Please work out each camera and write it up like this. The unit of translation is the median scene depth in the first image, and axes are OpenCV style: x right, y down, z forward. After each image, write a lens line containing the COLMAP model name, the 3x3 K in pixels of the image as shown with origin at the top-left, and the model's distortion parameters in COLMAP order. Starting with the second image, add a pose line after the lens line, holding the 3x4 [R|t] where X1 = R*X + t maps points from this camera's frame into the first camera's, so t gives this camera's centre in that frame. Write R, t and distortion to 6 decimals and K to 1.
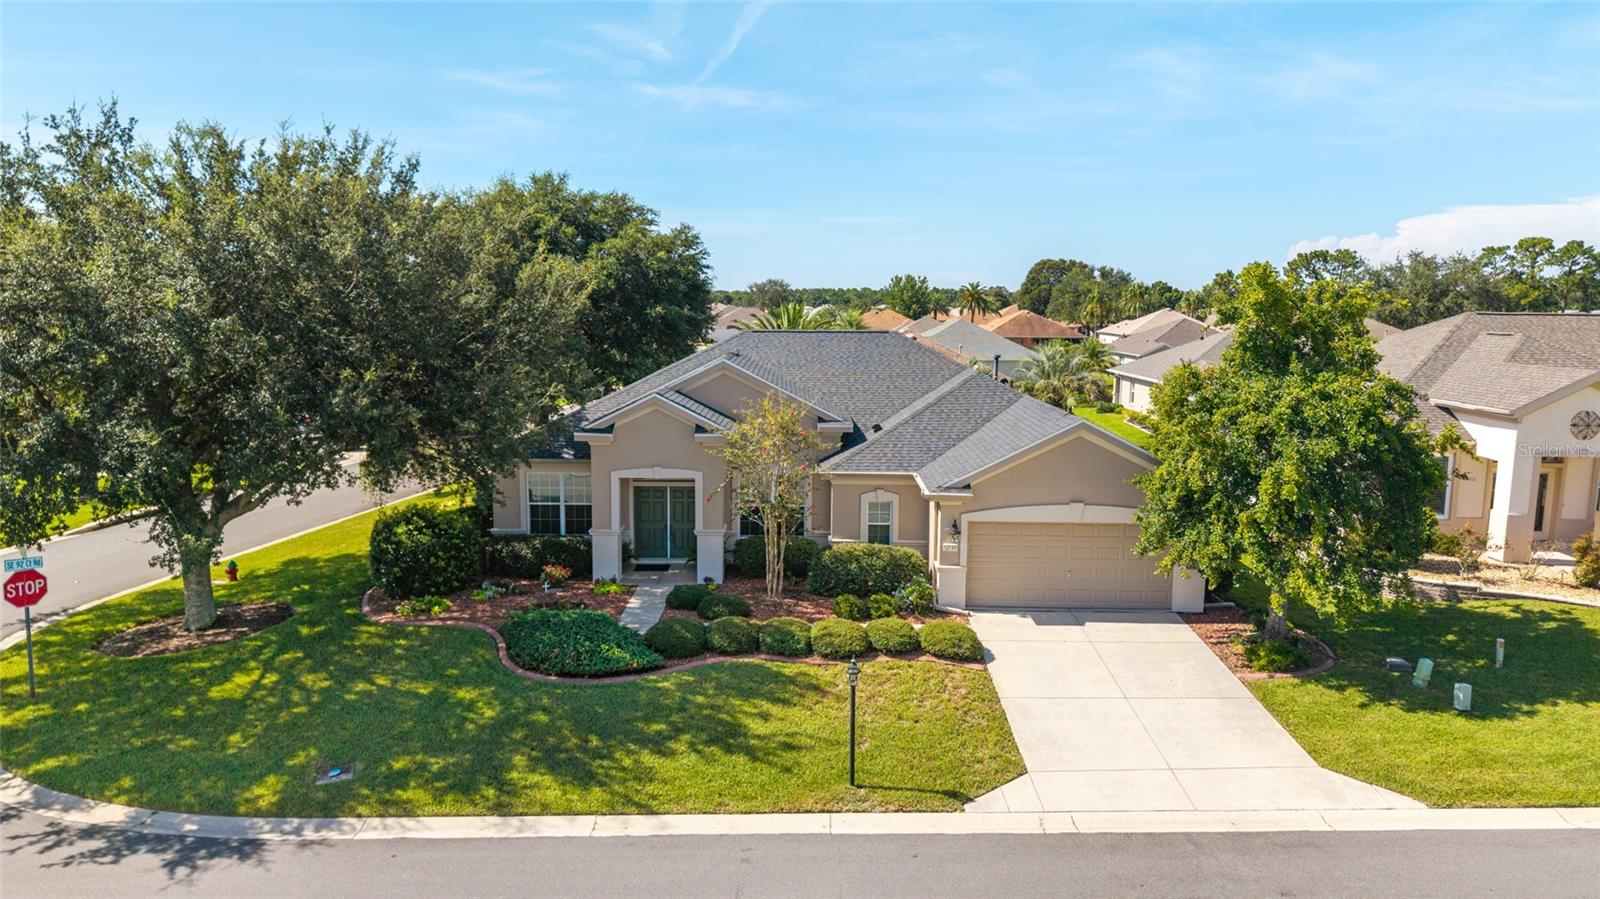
lens RADIAL K [[1093.3, 0, 800.7], [0, 1093.3, 450.6], [0, 0, 1]] dist [0.020988, -0.023476]
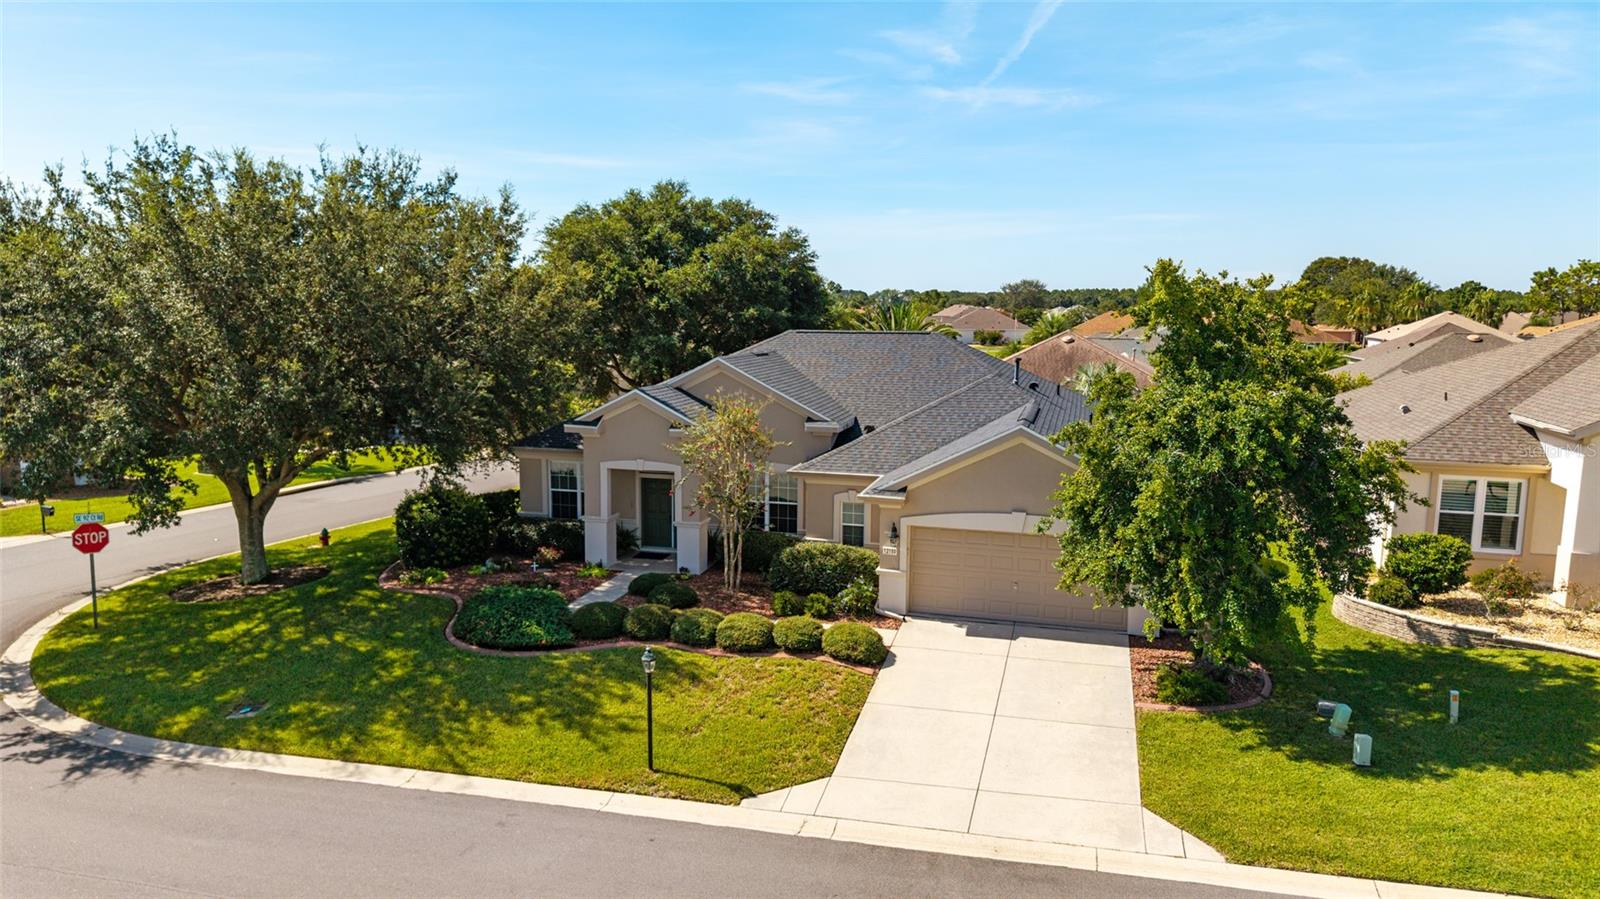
lens RADIAL K [[1093.3, 0, 803.8], [0, 1093.3, 449.8], [0, 0, 1]] dist [0.020988, -0.023476]
pose [[0.966056, 0.034809, -0.255976, 0.342518], [-0.035570, 0.999366, 0.001657, -0.001872], [0.255872, 0.007504, 0.966682, 0.027655]]
